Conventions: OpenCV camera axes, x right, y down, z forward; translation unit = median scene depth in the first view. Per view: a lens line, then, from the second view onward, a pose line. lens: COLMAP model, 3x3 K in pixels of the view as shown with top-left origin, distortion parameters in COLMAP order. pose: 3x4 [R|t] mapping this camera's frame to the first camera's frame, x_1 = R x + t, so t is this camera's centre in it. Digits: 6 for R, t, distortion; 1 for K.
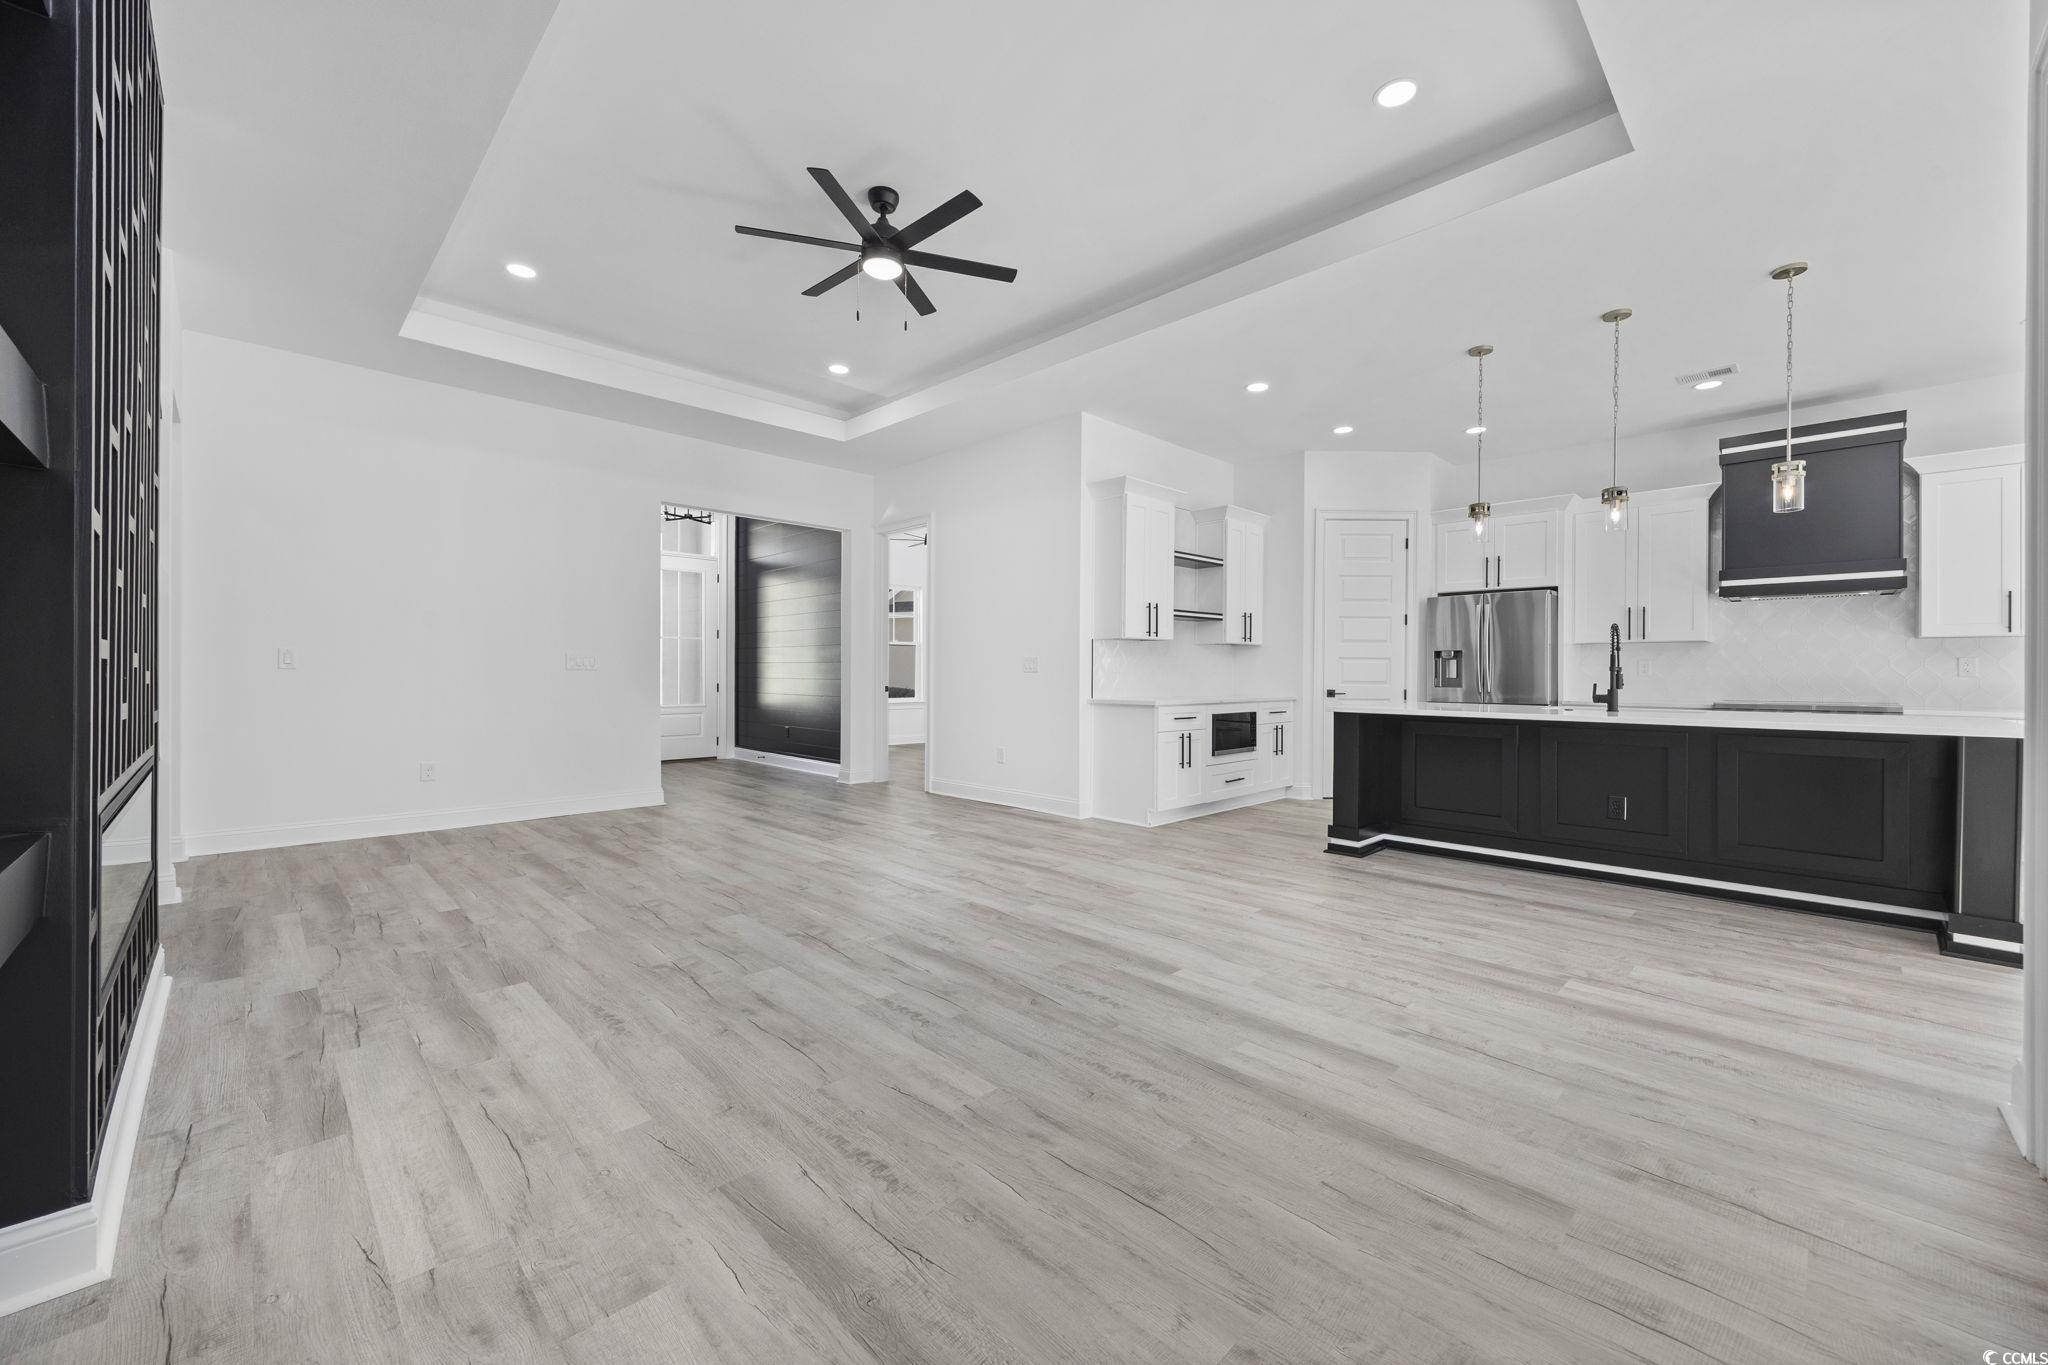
lens RADIAL K [[788.5, 0, 1035.5], [0, 788.5, 674.7], [0, 0, 1]] dist [-0.001028, 0.000026]
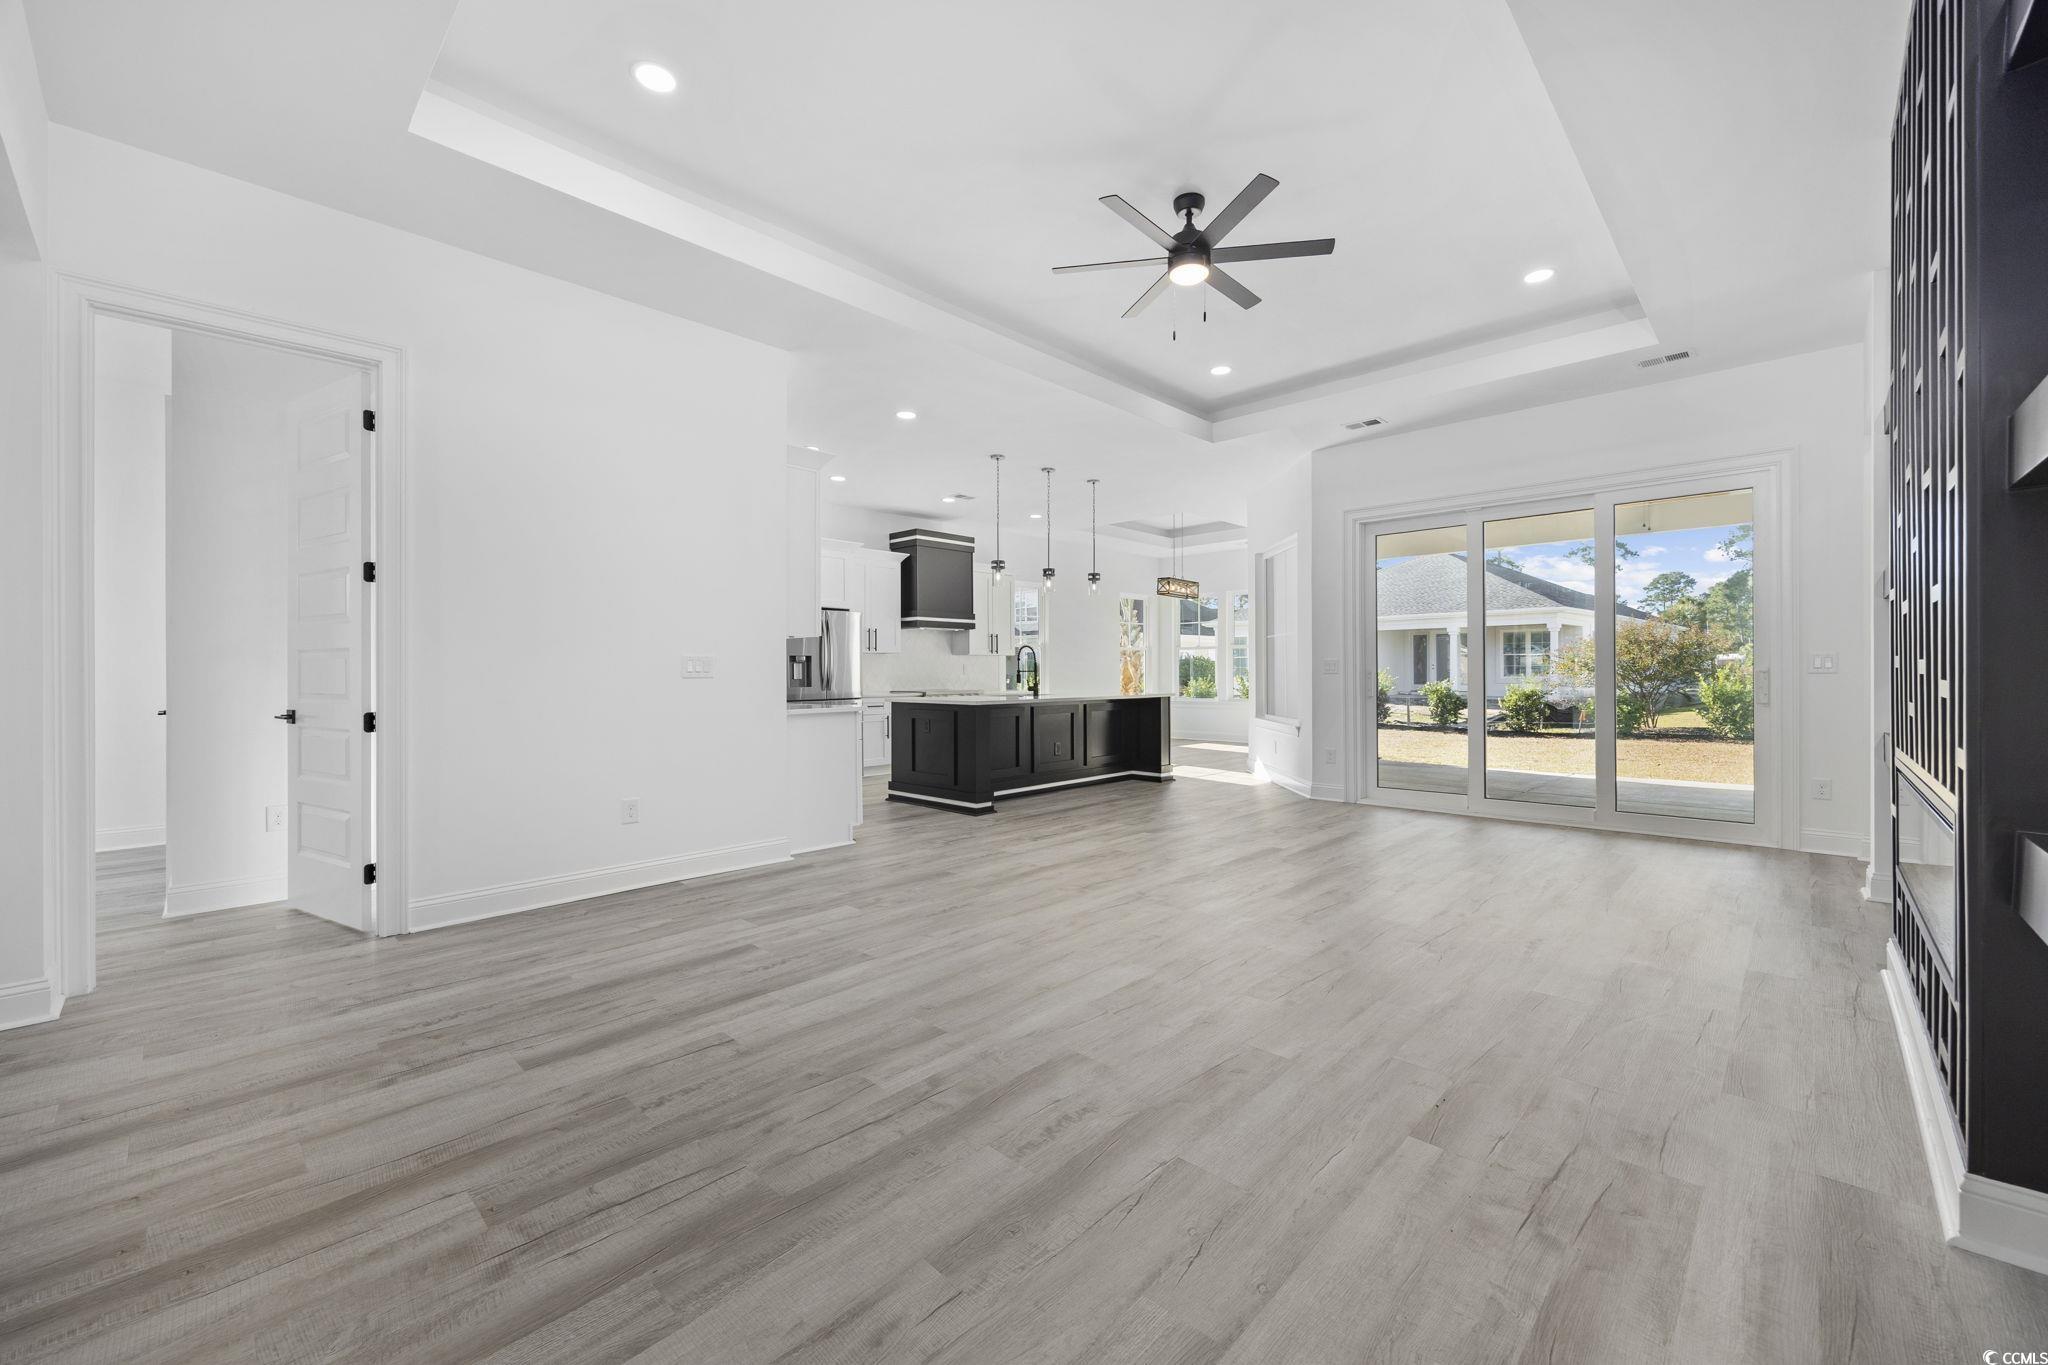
lens RADIAL K [[794.6, 0, 1019.4], [0, 794.6, 734.2], [0, 0, 1]] dist [0.016104, 0.000005]
pose [[-0.010175, -0.084111, 0.996404, -1.614743], [0.008233, 0.996415, 0.084195, -0.031810], [-0.999914, 0.009060, -0.009446, 1.641302]]
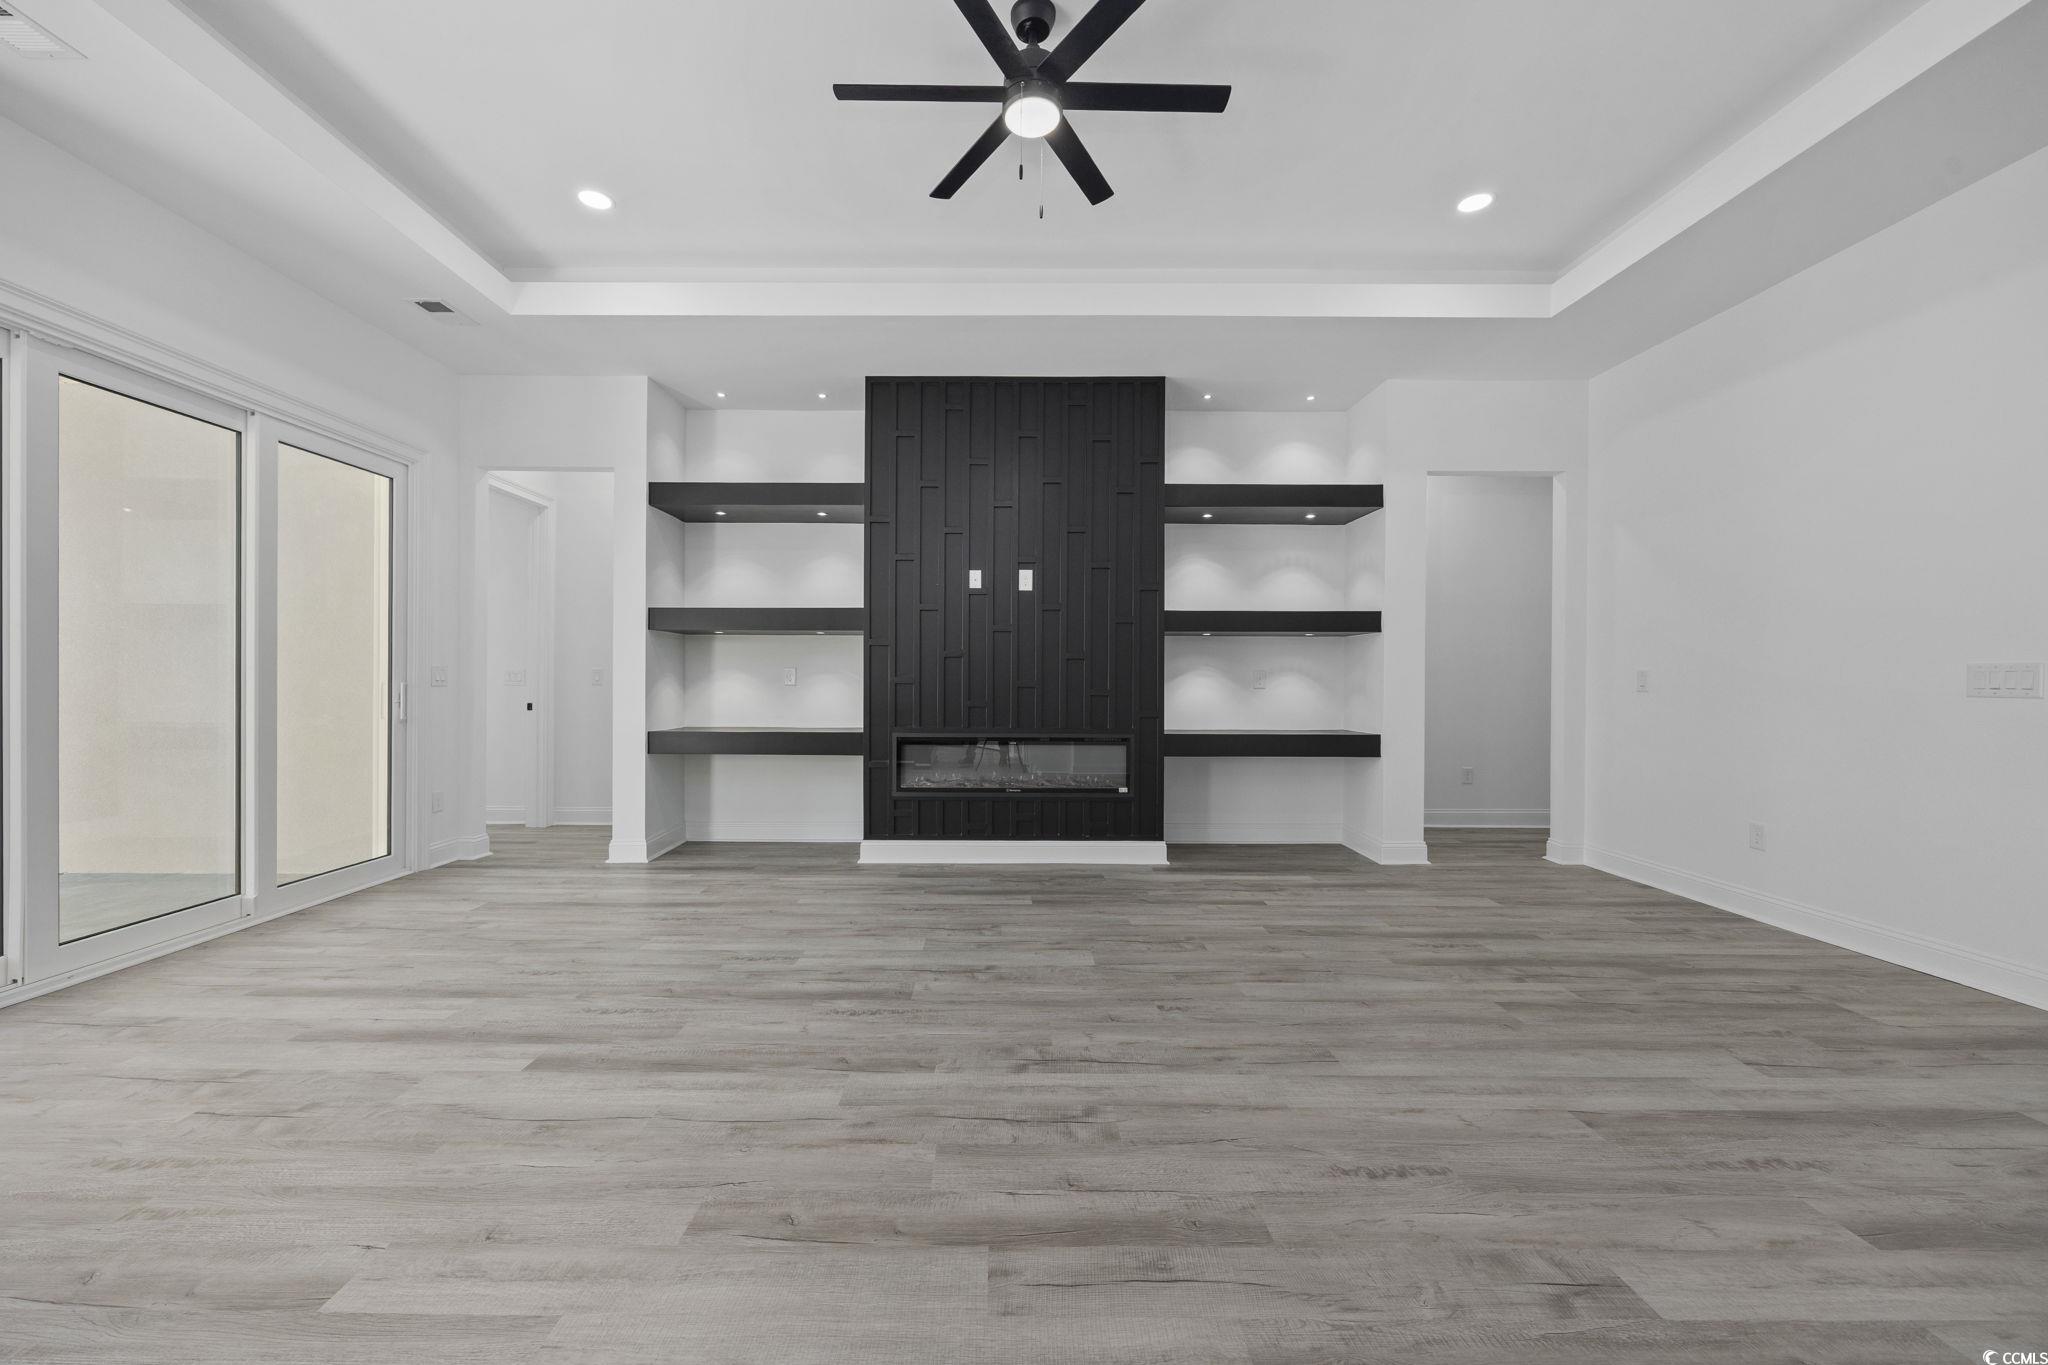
lens RADIAL K [[800.2, 0, 1024.0], [0, 800.2, 682.5], [0, 0, 1]] dist [-0.003100, -0.000295]
pose [[-0.694415, -0.006945, -0.719541, 0.432907], [-0.009684, 0.999953, -0.000305, -0.022011], [0.719510, 0.006756, -0.694450, 1.994758]]
